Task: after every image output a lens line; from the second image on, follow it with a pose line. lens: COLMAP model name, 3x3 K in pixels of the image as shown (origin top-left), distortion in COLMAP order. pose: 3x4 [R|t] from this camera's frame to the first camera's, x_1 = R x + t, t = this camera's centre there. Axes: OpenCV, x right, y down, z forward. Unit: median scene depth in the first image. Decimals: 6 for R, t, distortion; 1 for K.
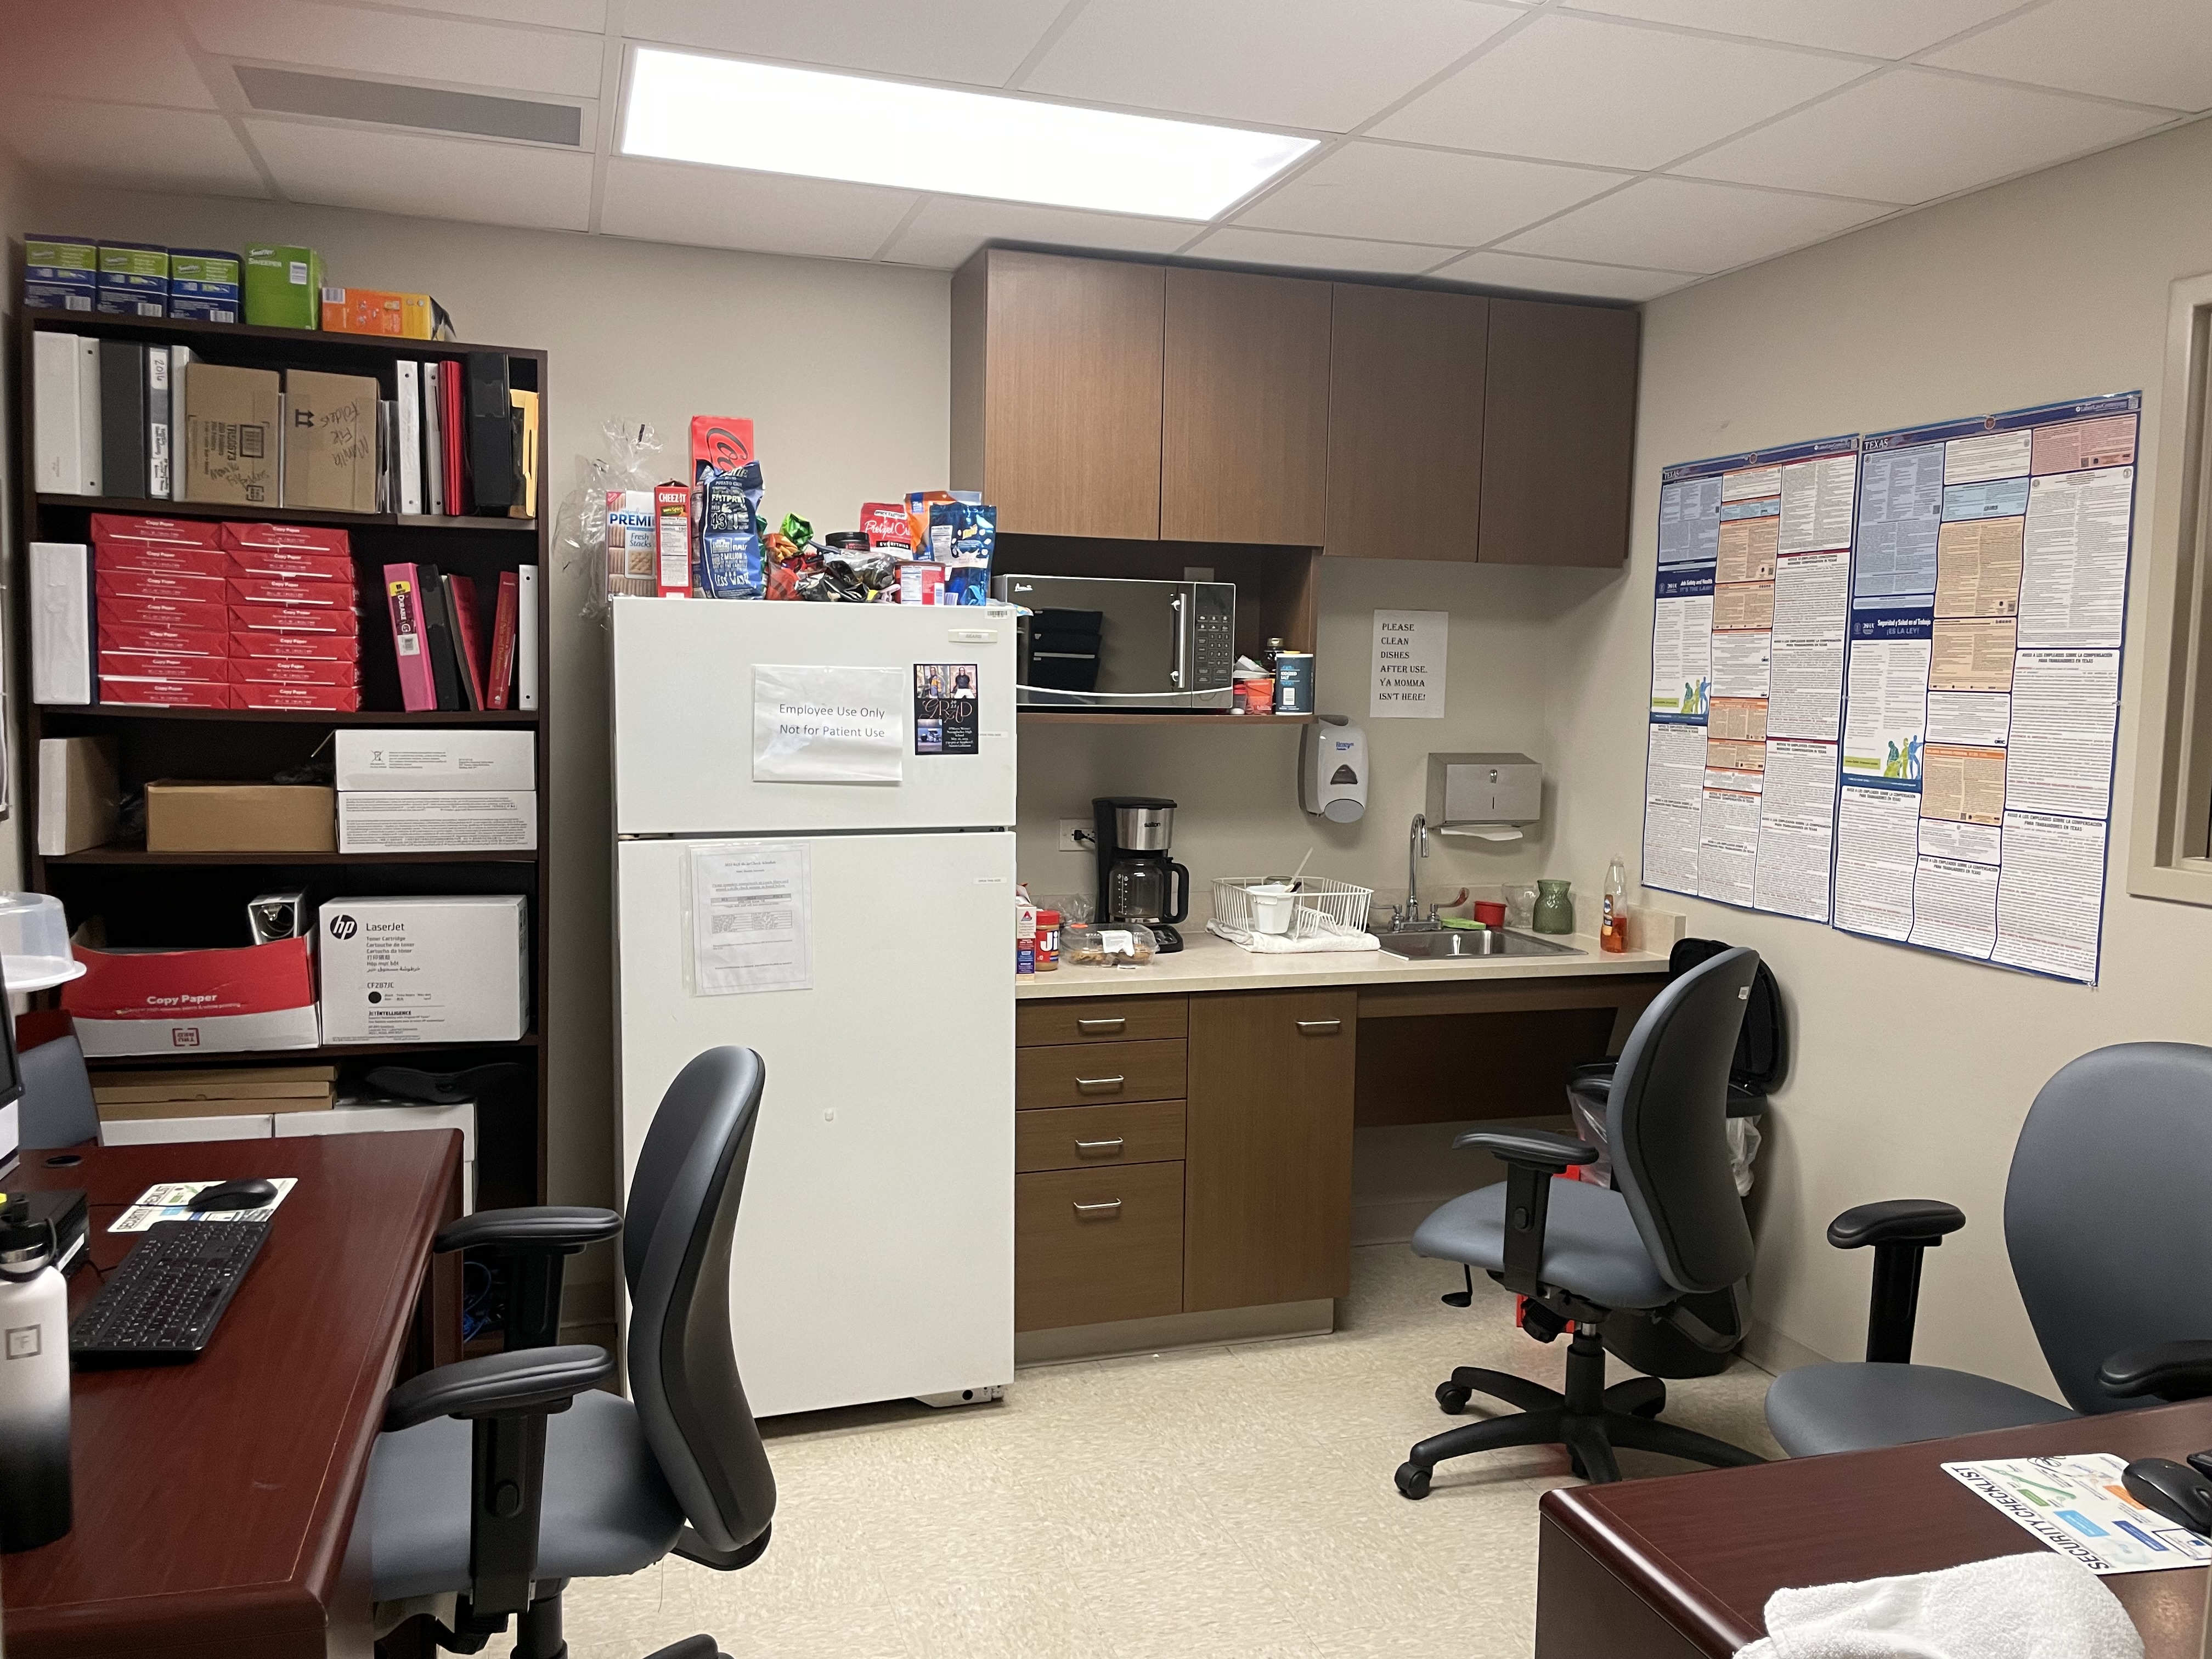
lens RADIAL K [[1699.8, 0, 1106.7], [0, 1699.8, 822.7], [0, 0, 1]] dist [-0.002134, -0.007894]
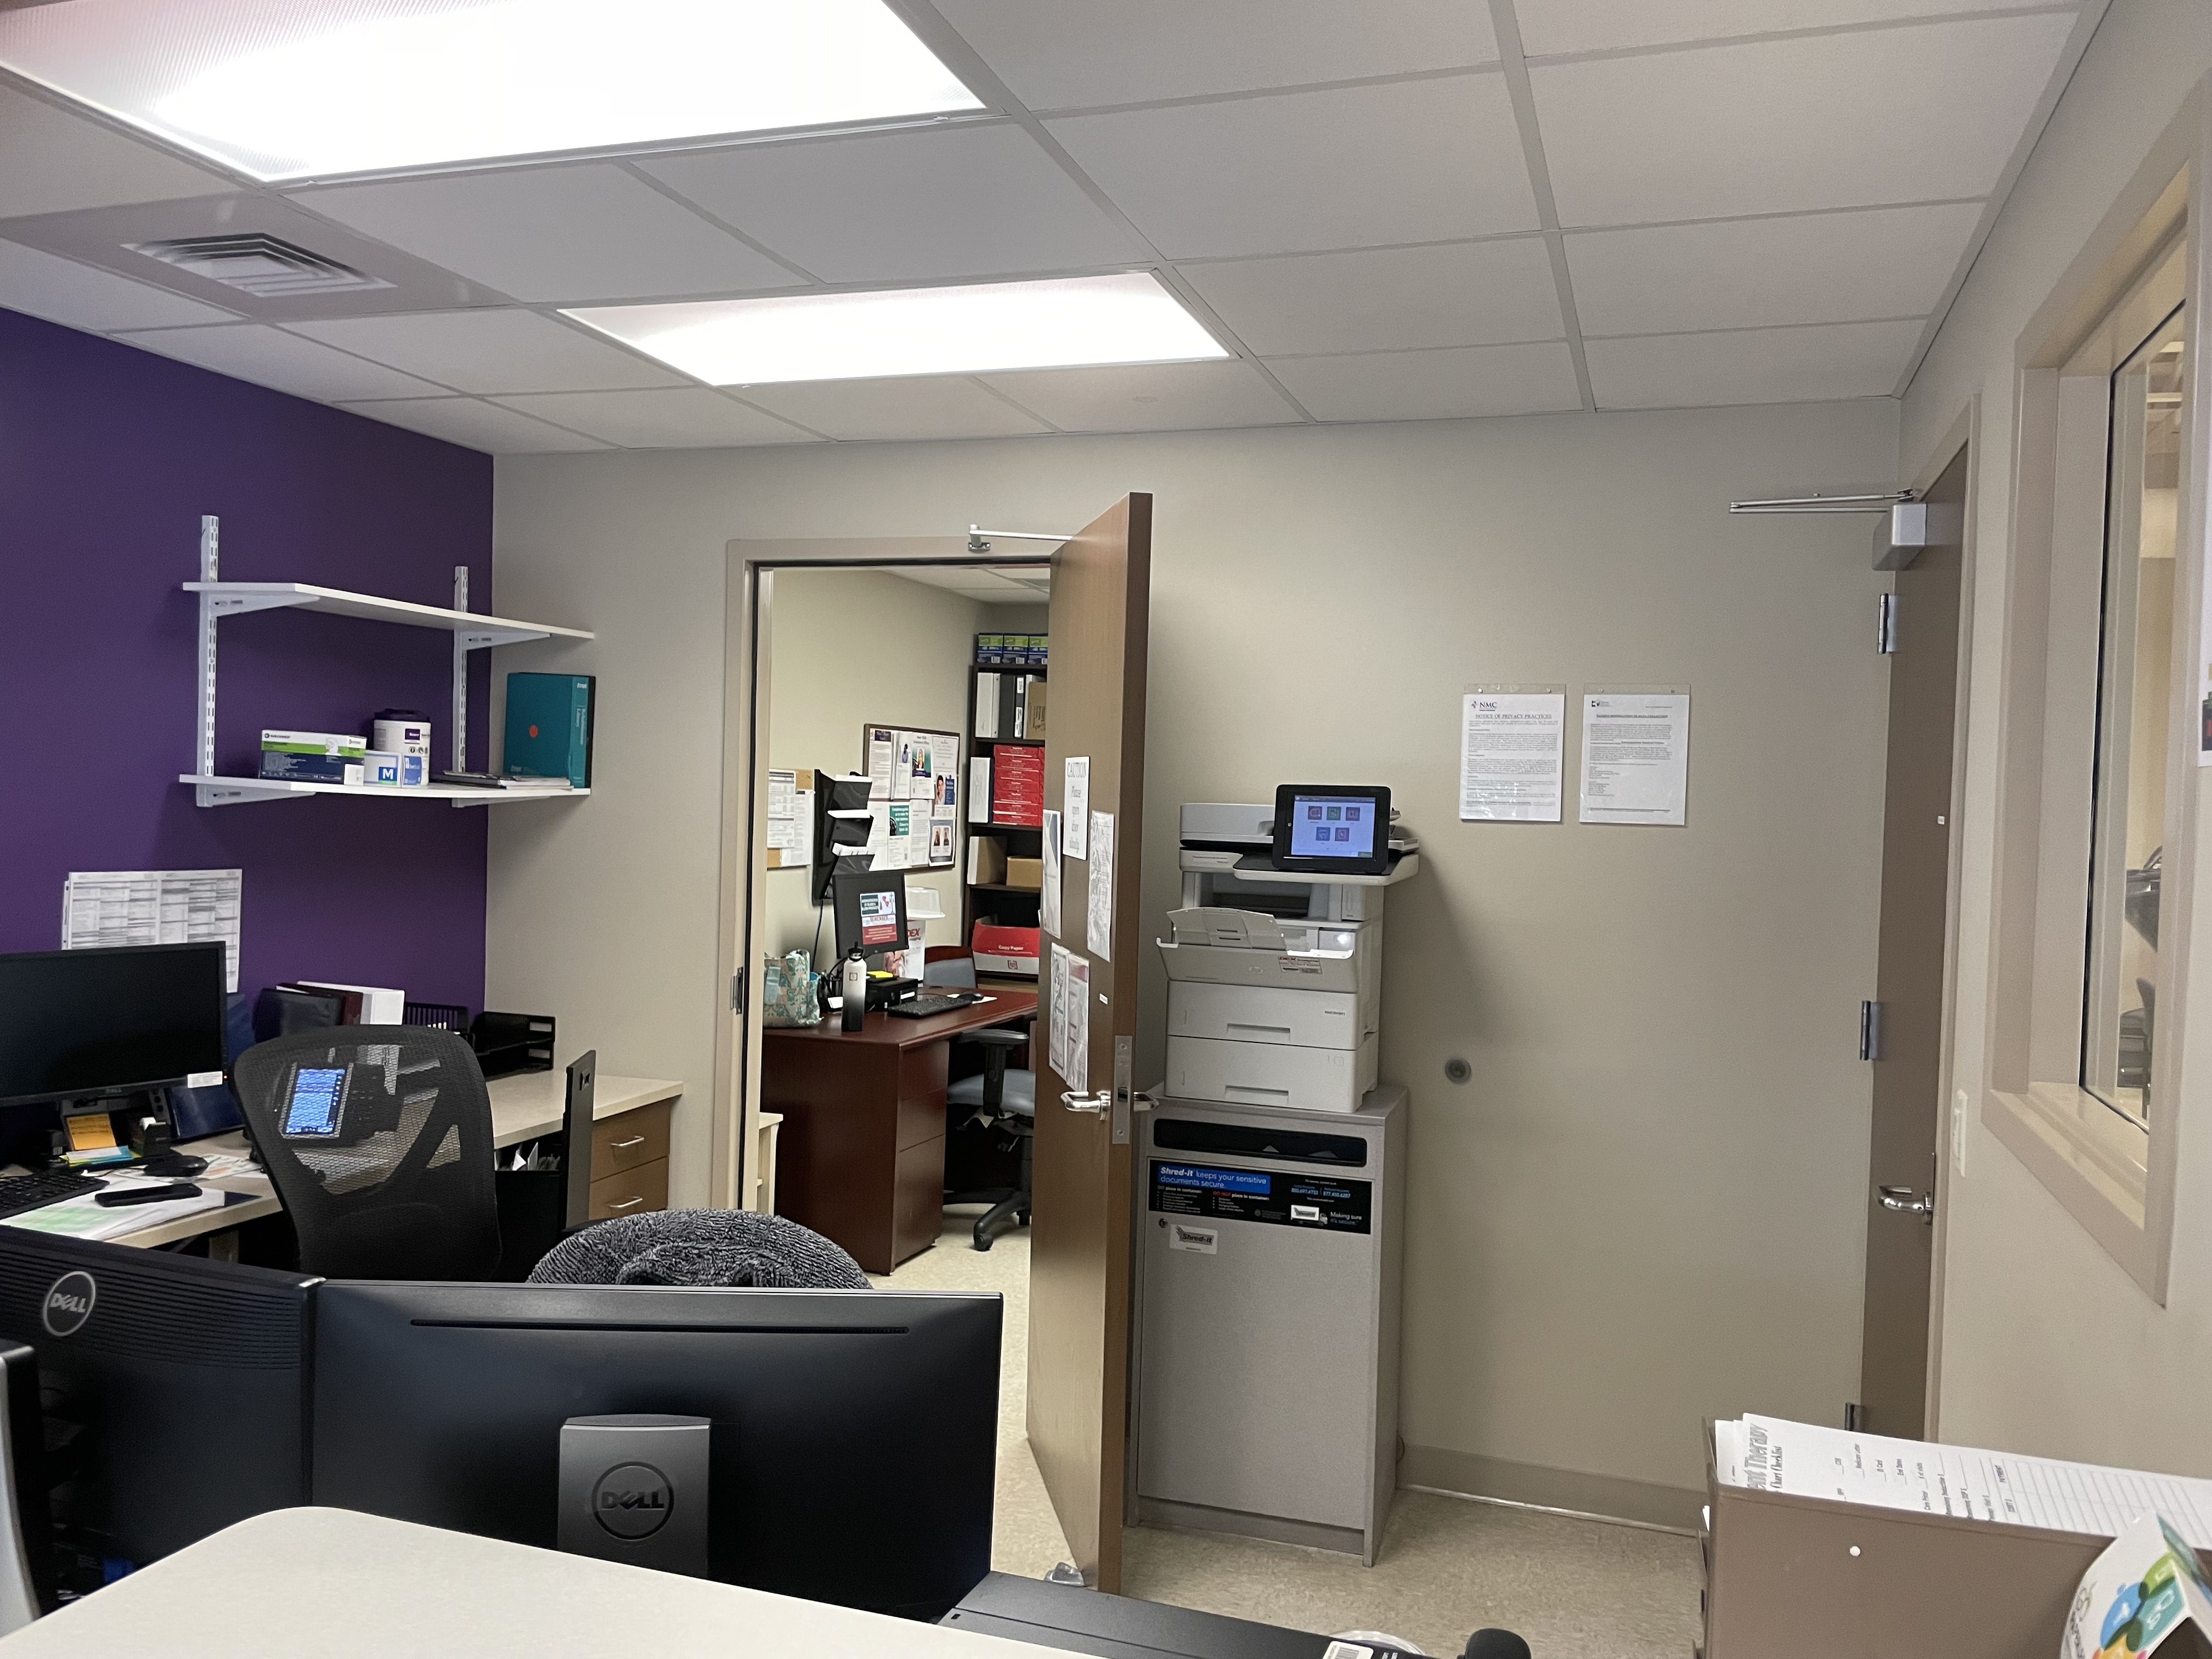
lens RADIAL K [[1699.8, 0, 1106.7], [0, 1699.8, 829.6], [0, 0, 1]] dist [-0.002134, -0.007894]
pose [[0.815708, 0.021801, -0.578053, 0.940650], [-0.070943, 0.995516, -0.062564, 0.079566], [0.574097, 0.092043, 0.813597, -0.875063]]
